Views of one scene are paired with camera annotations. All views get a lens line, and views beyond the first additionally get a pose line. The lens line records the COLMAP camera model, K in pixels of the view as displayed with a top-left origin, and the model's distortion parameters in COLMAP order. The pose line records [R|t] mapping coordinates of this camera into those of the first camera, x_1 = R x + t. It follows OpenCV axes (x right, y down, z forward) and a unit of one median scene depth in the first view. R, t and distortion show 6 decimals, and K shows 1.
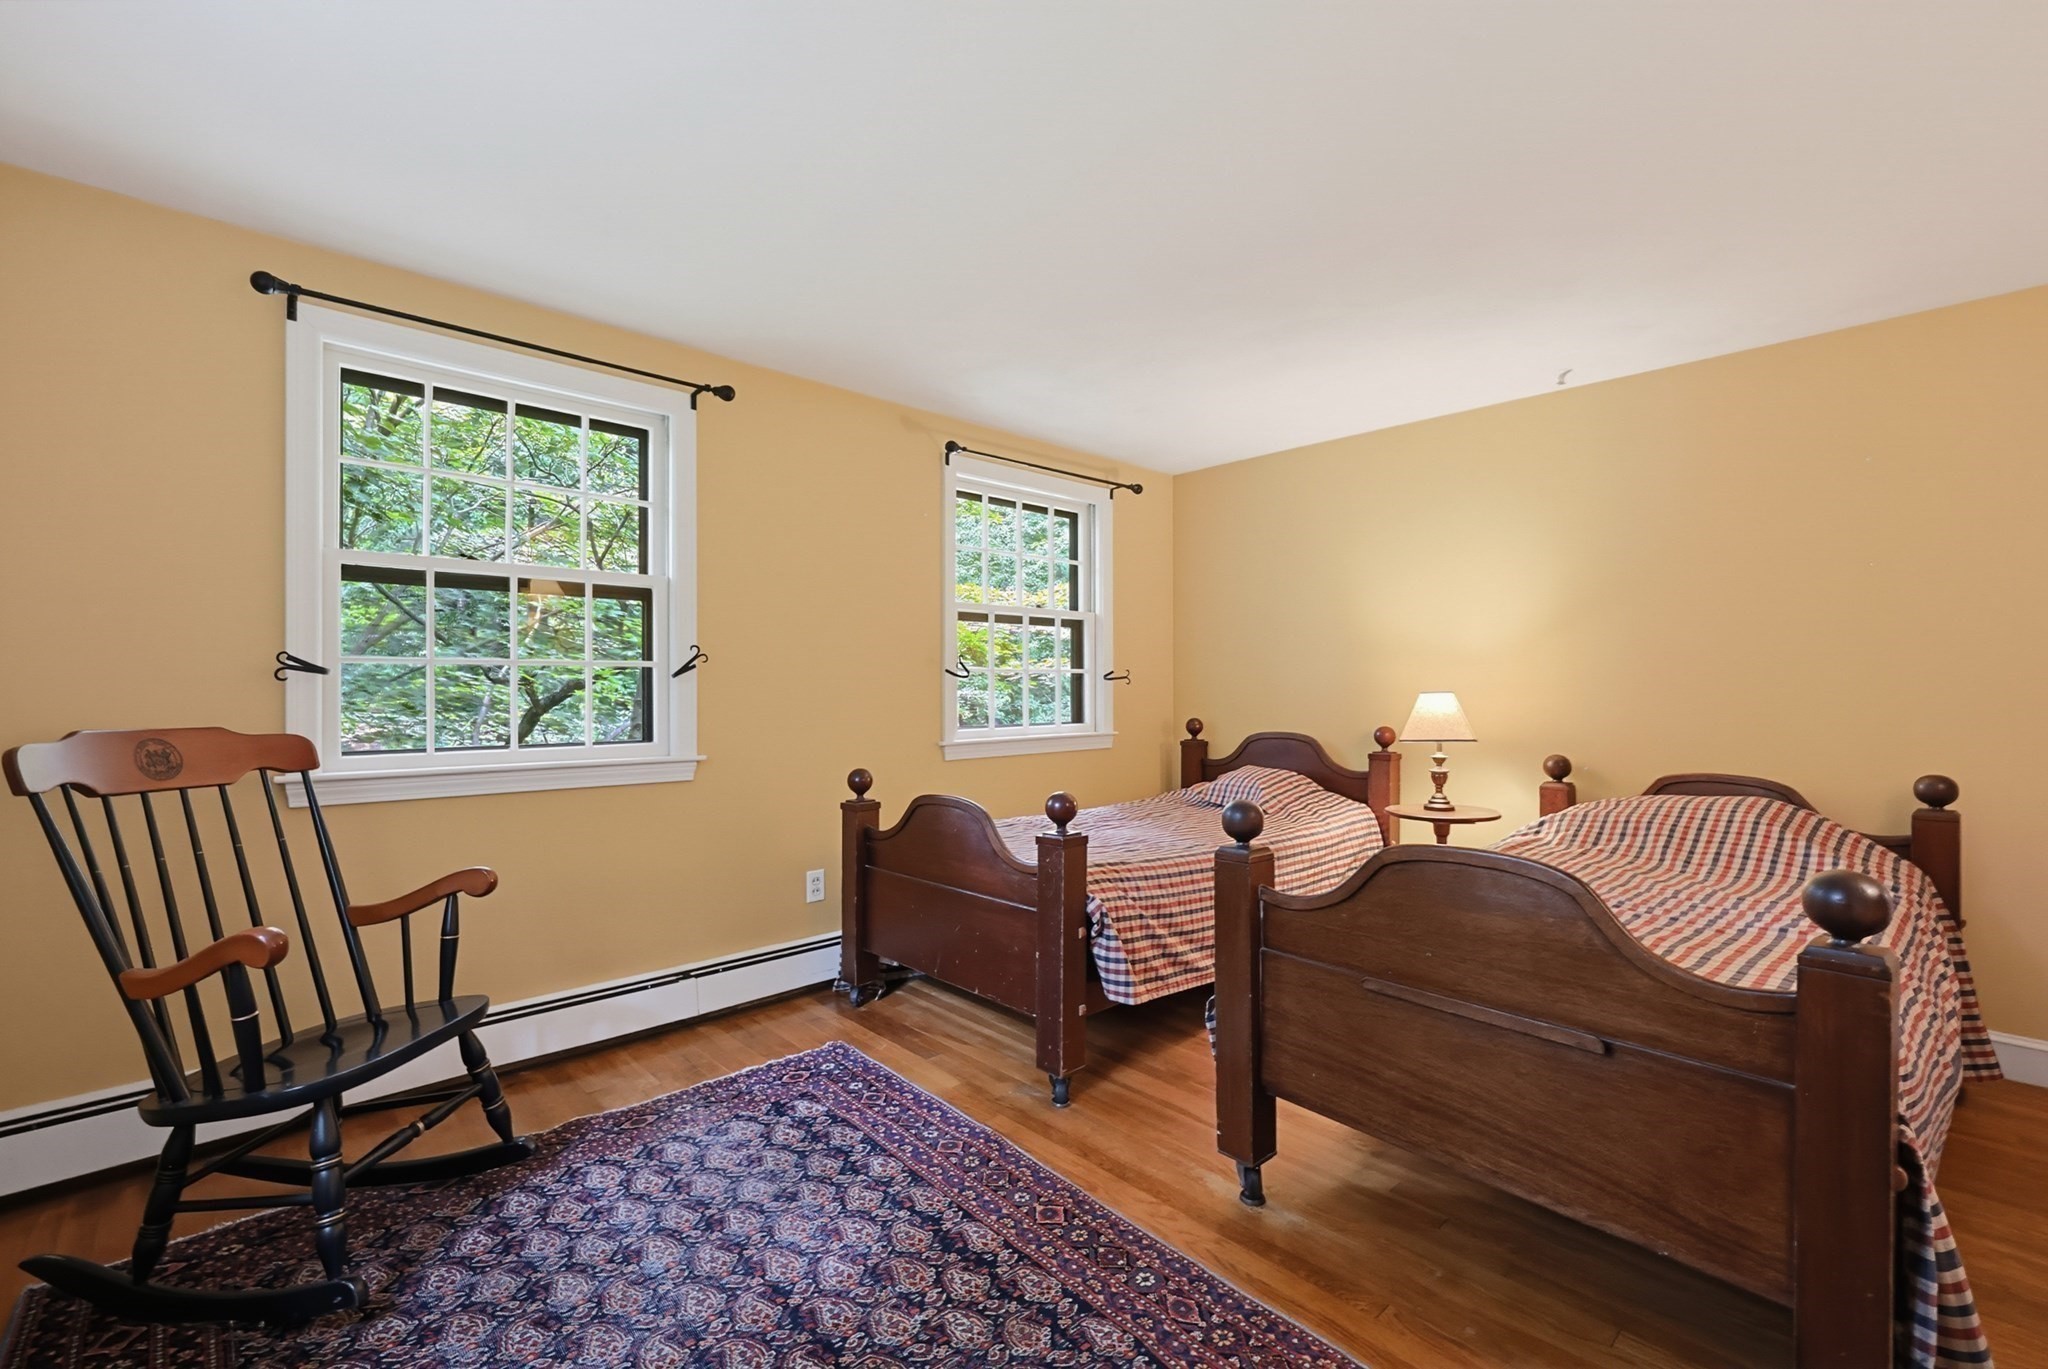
lens RADIAL K [[879.0, 0, 1032.8], [0, 879.0, 680.6], [0, 0, 1]] dist [0.003016, 0.000027]
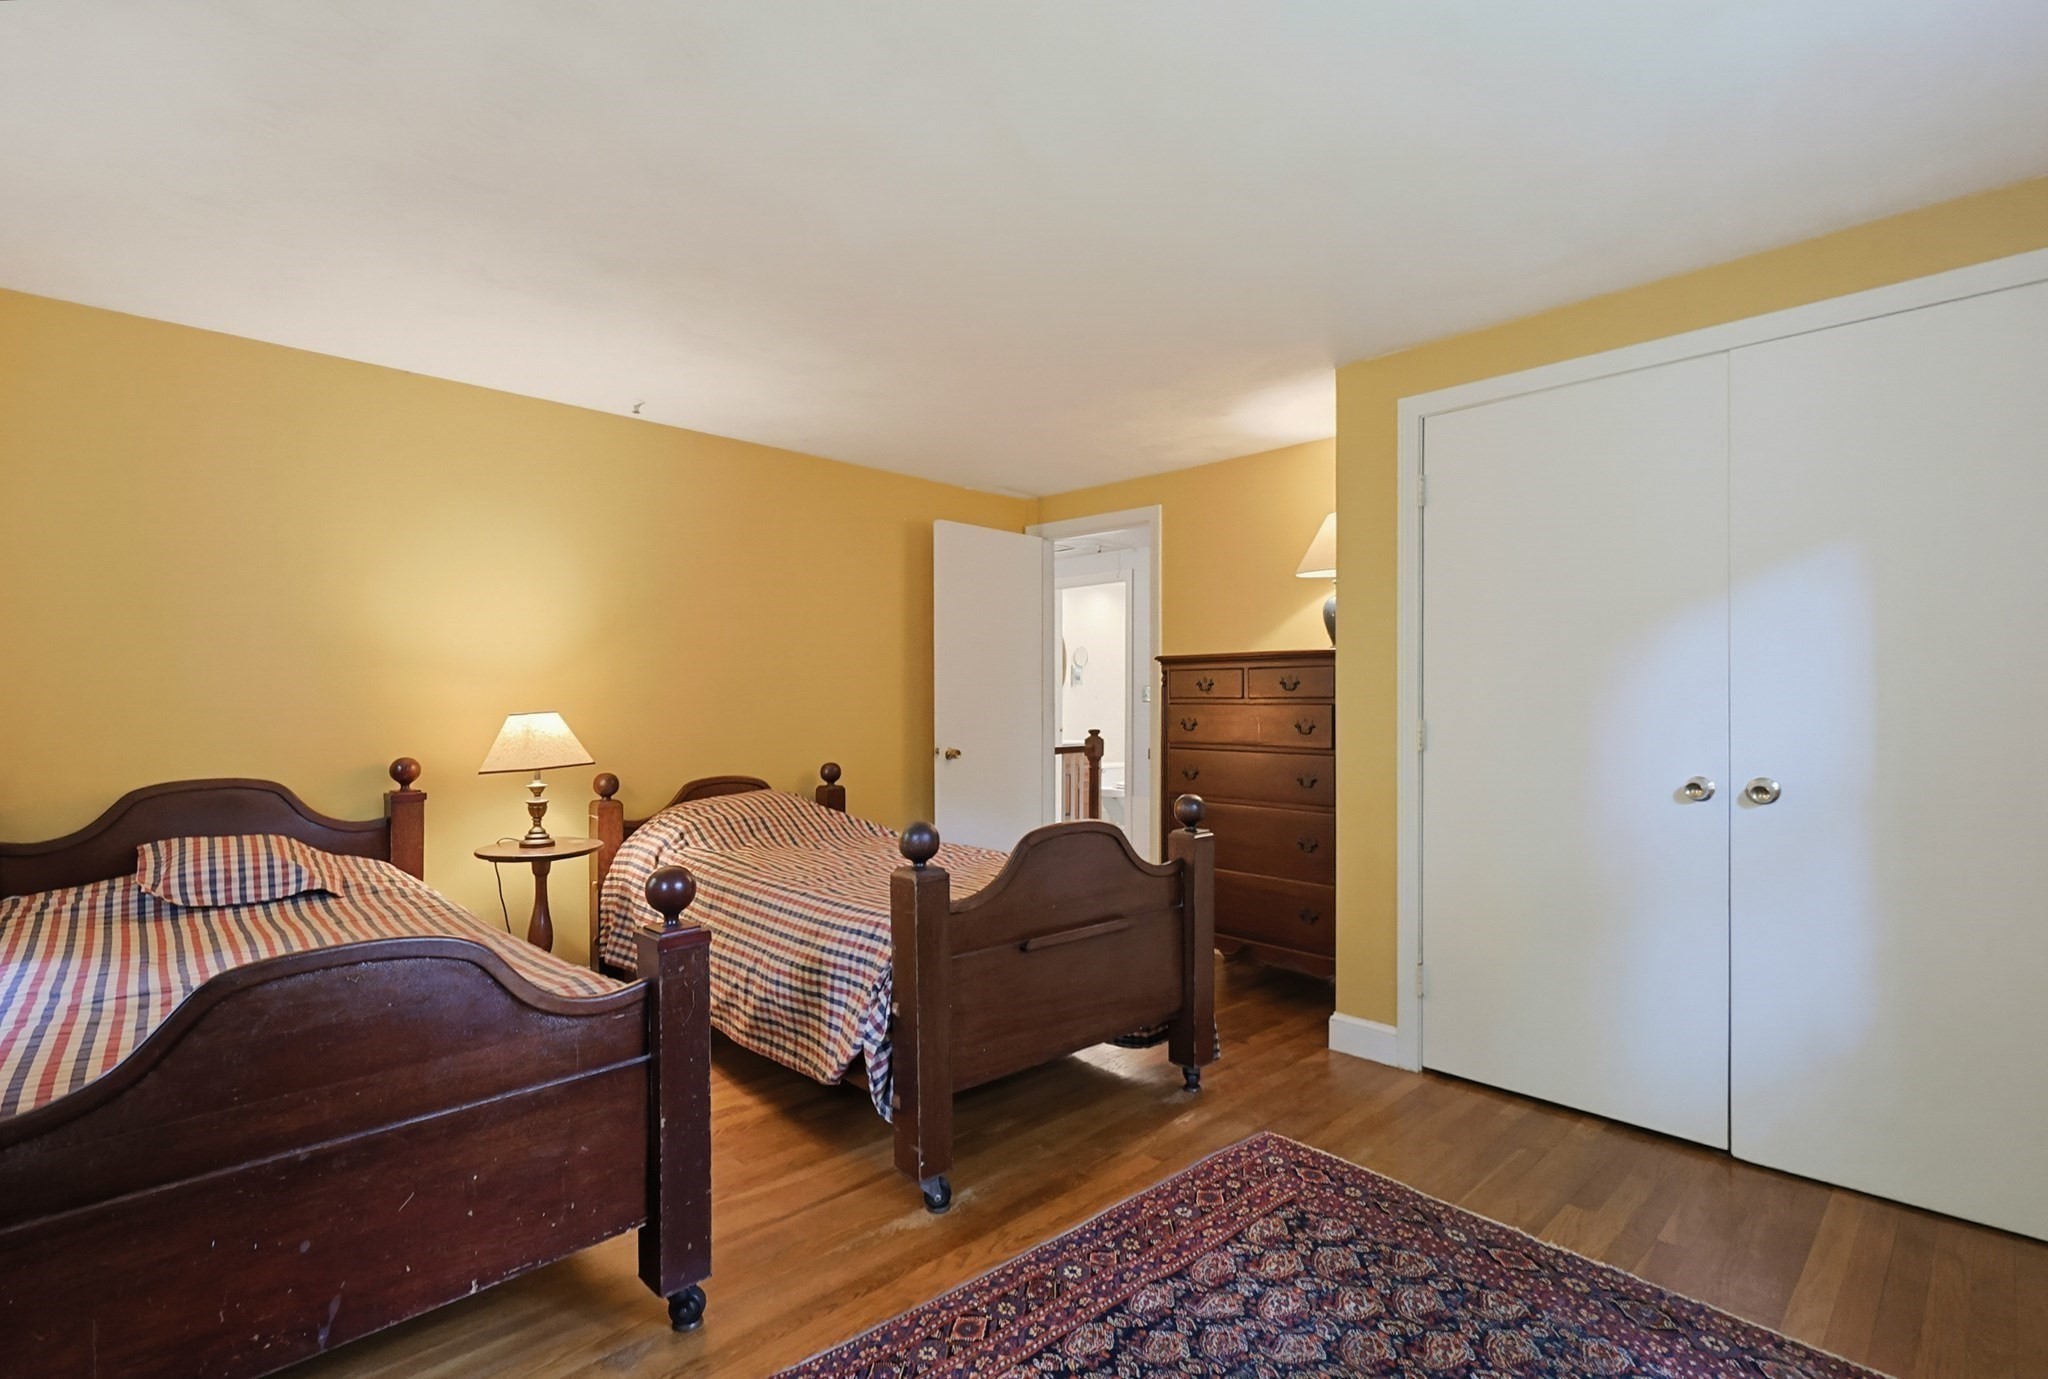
lens RADIAL K [[937.9, 0, 1028.4], [0, 937.9, 708.8], [0, 0, 1]] dist [-0.002129, -0.000073]
pose [[-0.006907, -0.004607, 0.999966, -0.611708], [-0.007820, 0.999959, 0.004553, 0.001835], [-0.999946, -0.007788, -0.006943, 0.659815]]
